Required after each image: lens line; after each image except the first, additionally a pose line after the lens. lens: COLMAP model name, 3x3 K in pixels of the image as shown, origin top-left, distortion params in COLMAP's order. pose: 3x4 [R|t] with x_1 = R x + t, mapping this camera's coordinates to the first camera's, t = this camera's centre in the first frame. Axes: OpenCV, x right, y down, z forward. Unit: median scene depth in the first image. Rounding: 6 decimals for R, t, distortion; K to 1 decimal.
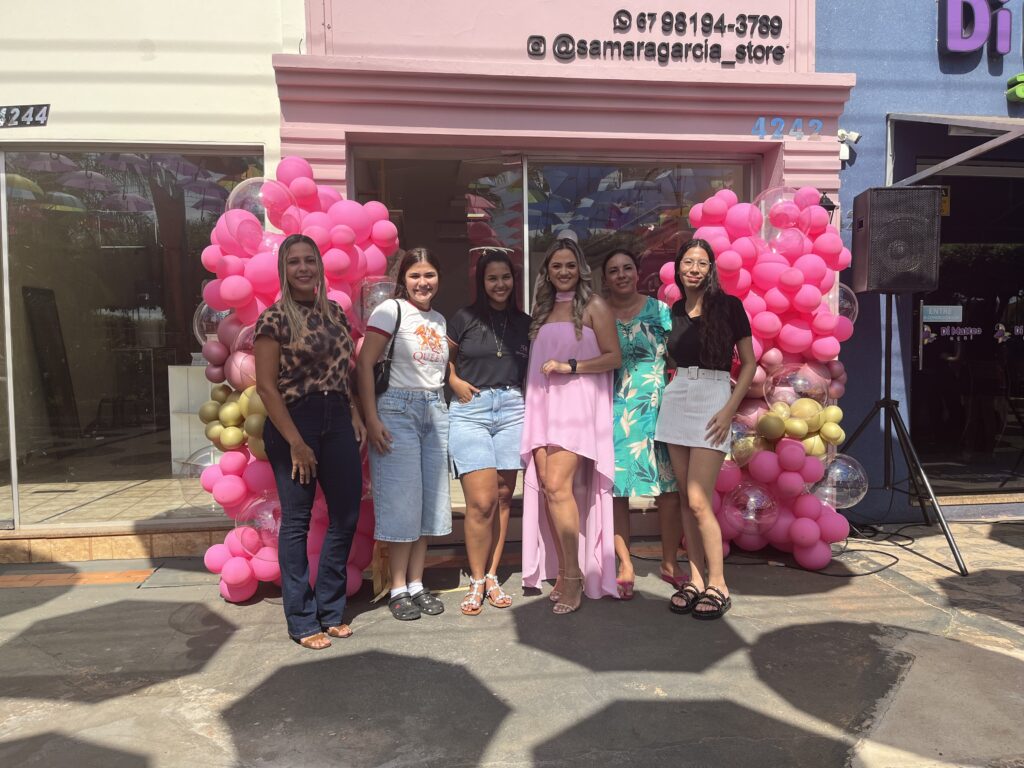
lens RADIAL K [[773.9, 0, 512.7], [0, 773.9, 385.9], [0, 0, 1]] dist [0.057023, -0.086965]
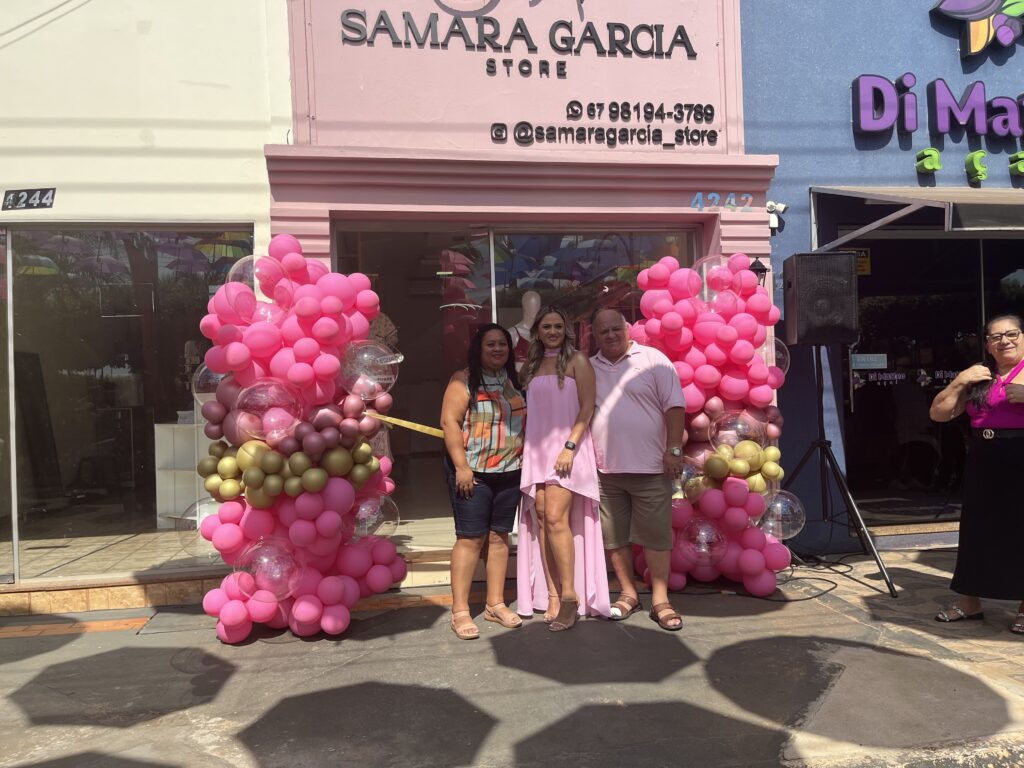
lens RADIAL K [[770.2, 0, 512.8], [0, 770.2, 379.1], [0, 0, 1]] dist [0.046824, -0.061772]
pose [[0.998928, -0.020878, 0.041325, -0.003210], [0.023796, 0.997162, -0.071425, -0.000574], [-0.039717, 0.072332, 0.996590, -0.089170]]
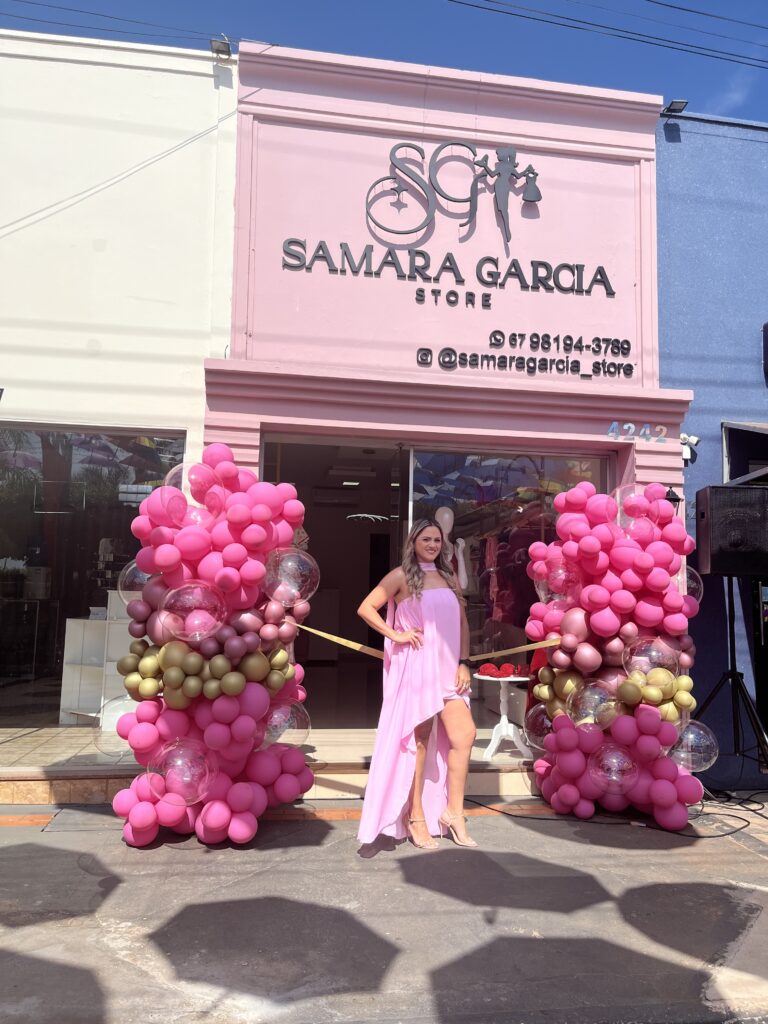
lens RADIAL K [[766.7, 0, 390.3], [0, 766.7, 515.1], [0, 0, 1]] dist [0.055726, -0.080008]
pose [[0.999166, 0.035060, 0.020918, -0.037824], [-0.031061, 0.985330, -0.167808, -0.002477], [-0.026494, 0.167018, 0.985598, -0.107002]]
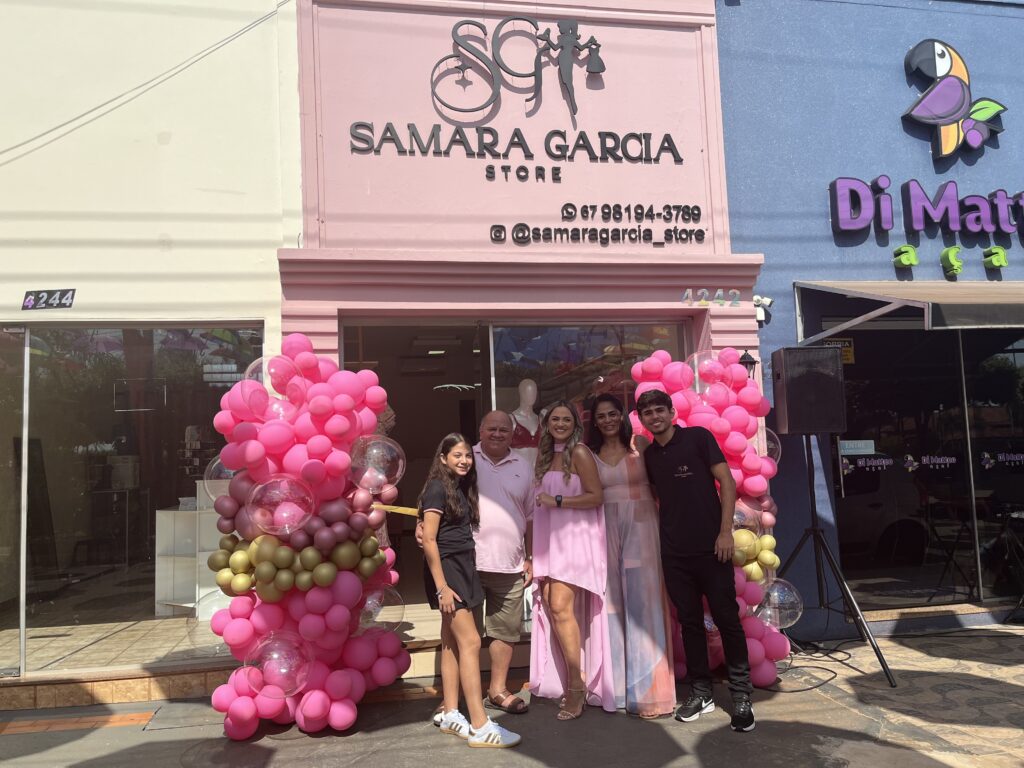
lens RADIAL K [[766.7, 0, 501.3], [0, 766.7, 387.9], [0, 0, 1]] dist [0.055726, -0.080008]
pose [[0.998582, -0.021753, 0.048593, -0.027056], [0.028824, 0.988277, -0.149926, -0.027593], [-0.044762, 0.151114, 0.987502, -0.122947]]
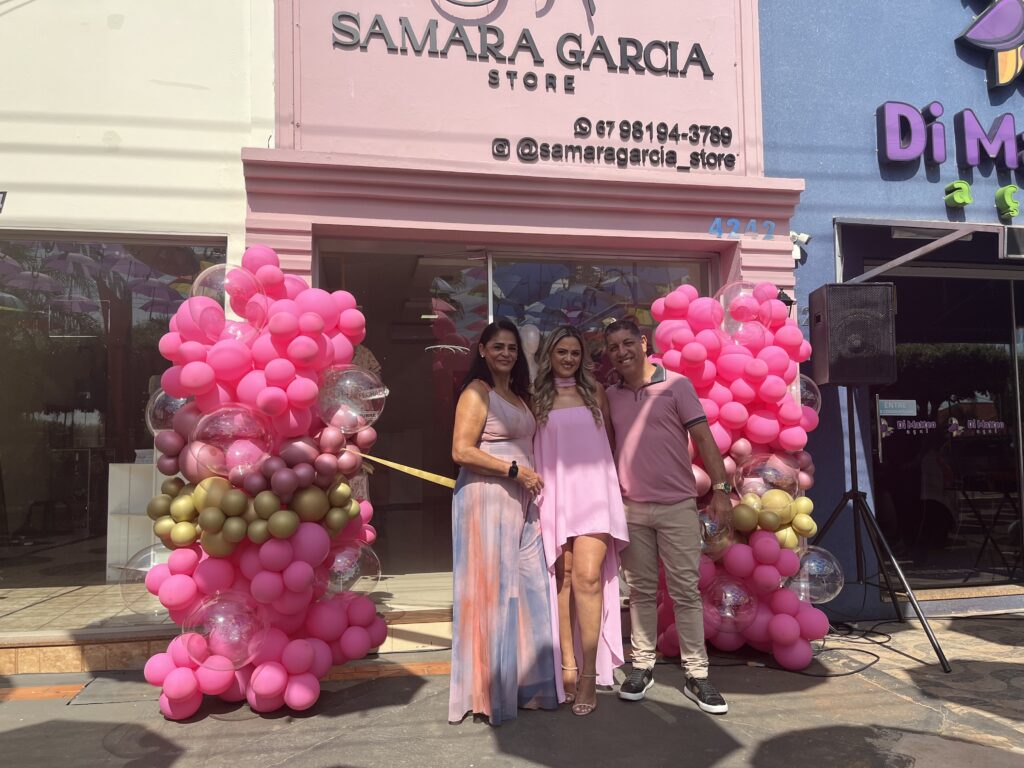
lens RADIAL K [[773.6, 0, 507.6], [0, 773.6, 384.2], [0, 0, 1]] dist [0.059493, -0.088987]
pose [[0.998068, 0.002313, 0.062094, -0.024253], [0.006152, 0.990720, -0.135778, 0.014353], [-0.061831, 0.135898, 0.988791, 0.023013]]
